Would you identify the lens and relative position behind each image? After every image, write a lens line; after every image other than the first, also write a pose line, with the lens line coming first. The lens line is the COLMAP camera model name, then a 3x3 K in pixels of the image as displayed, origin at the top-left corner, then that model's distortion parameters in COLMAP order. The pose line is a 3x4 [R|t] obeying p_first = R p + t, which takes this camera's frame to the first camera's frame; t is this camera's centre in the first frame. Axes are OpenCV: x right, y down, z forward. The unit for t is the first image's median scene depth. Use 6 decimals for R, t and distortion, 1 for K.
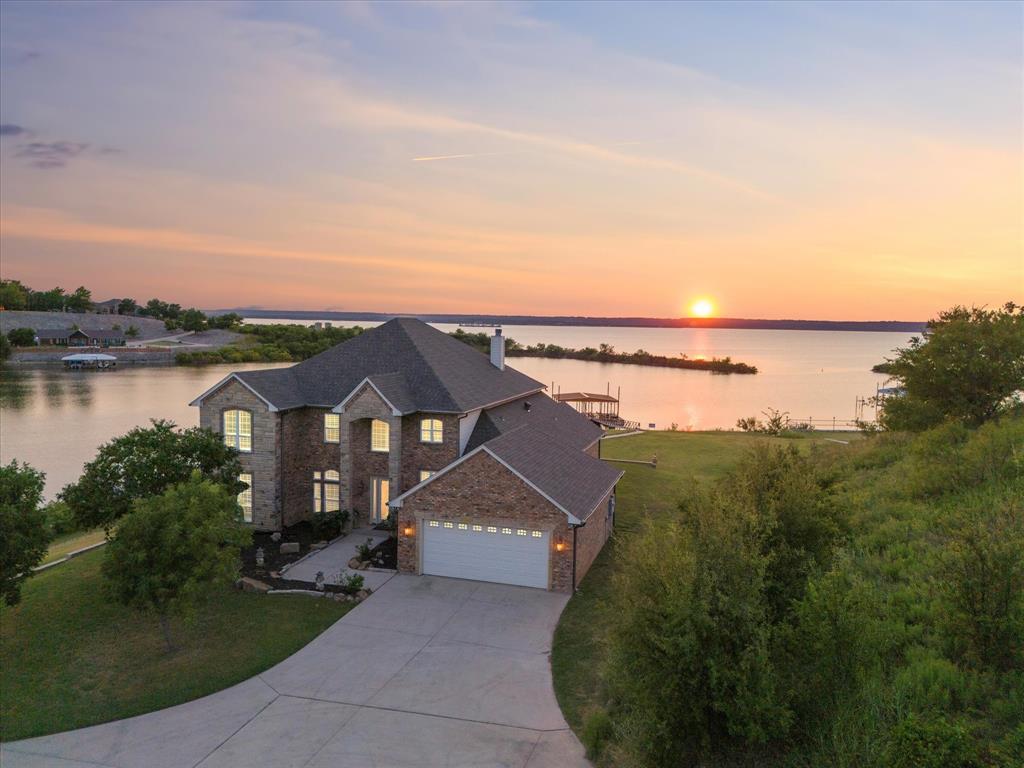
lens RADIAL K [[777.1, 0, 506.7], [0, 777.1, 366.5], [0, 0, 1]] dist [0.102359, -0.044710]
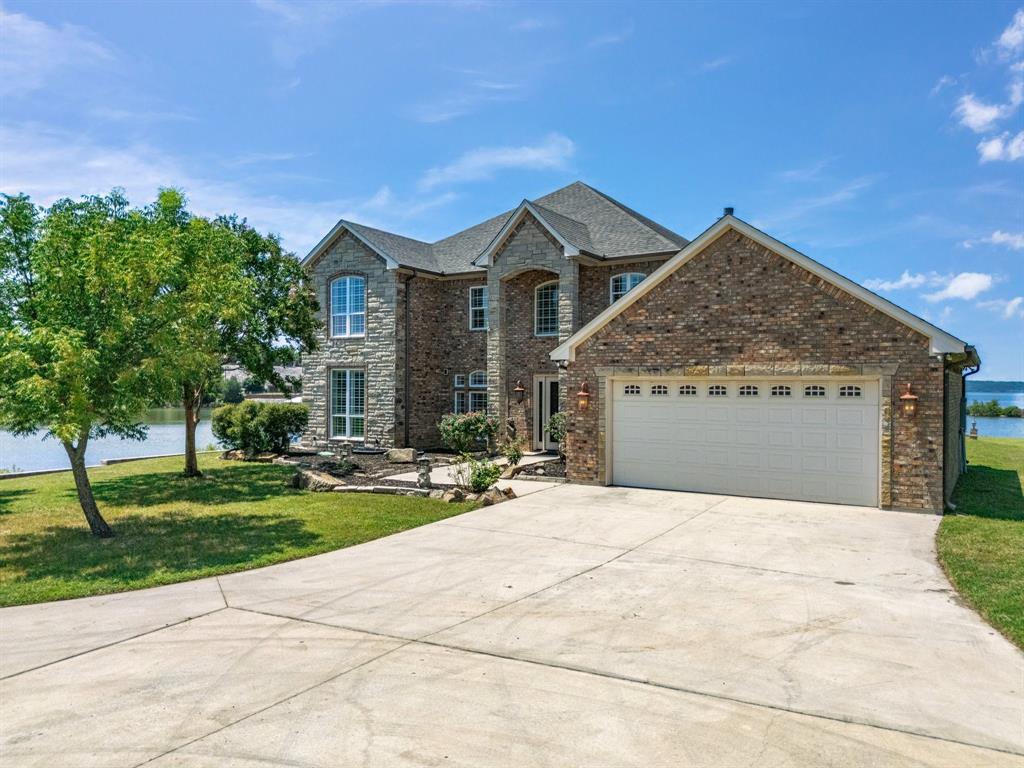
lens RADIAL K [[777.1, 0, 506.7], [0, 777.1, 366.5], [0, 0, 1]] dist [0.102359, -0.044710]
pose [[0.966860, -0.015710, -0.254823, -0.030676], [-0.004491, 0.996904, -0.078502, 0.176111], [0.255267, 0.077045, 0.963796, 0.354283]]
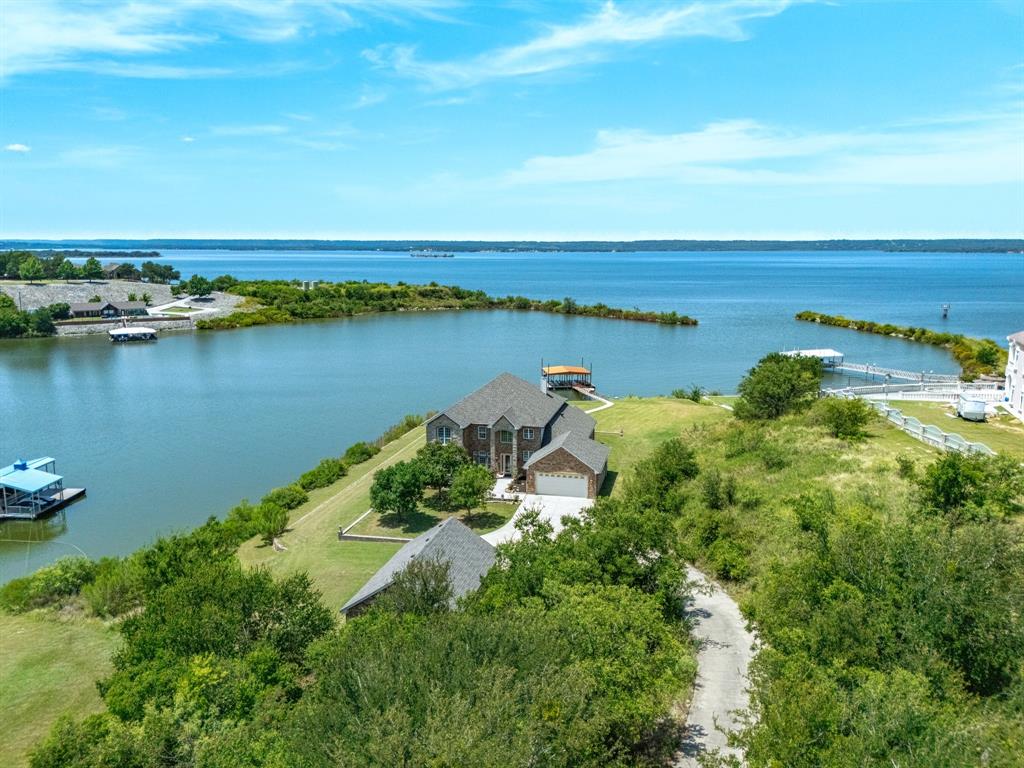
lens RADIAL K [[721.2, 0, 516.2], [0, 721.2, 407.5], [0, 0, 1]] dist [0.242889, -0.000425]
pose [[0.997874, -0.032755, 0.056345, -0.233510], [0.024814, 0.990362, 0.136258, -0.266801], [-0.060265, -0.134571, 0.989070, -1.023823]]
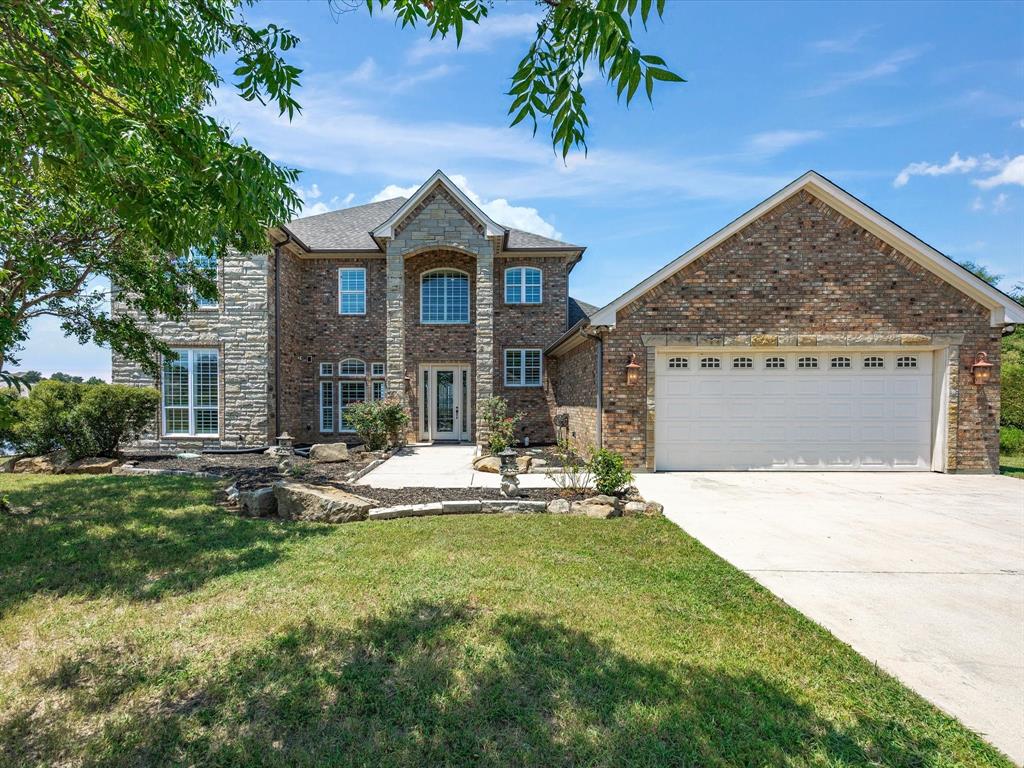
lens RADIAL K [[502.9, 0, 493.5], [0, 502.9, 399.8], [0, 0, 1]] dist [0.014347, 0.000120]
pose [[0.958632, -0.011209, 0.284429, -0.224064], [0.025729, 0.998546, -0.047365, 0.182333], [-0.283484, 0.052724, 0.957526, 0.567672]]
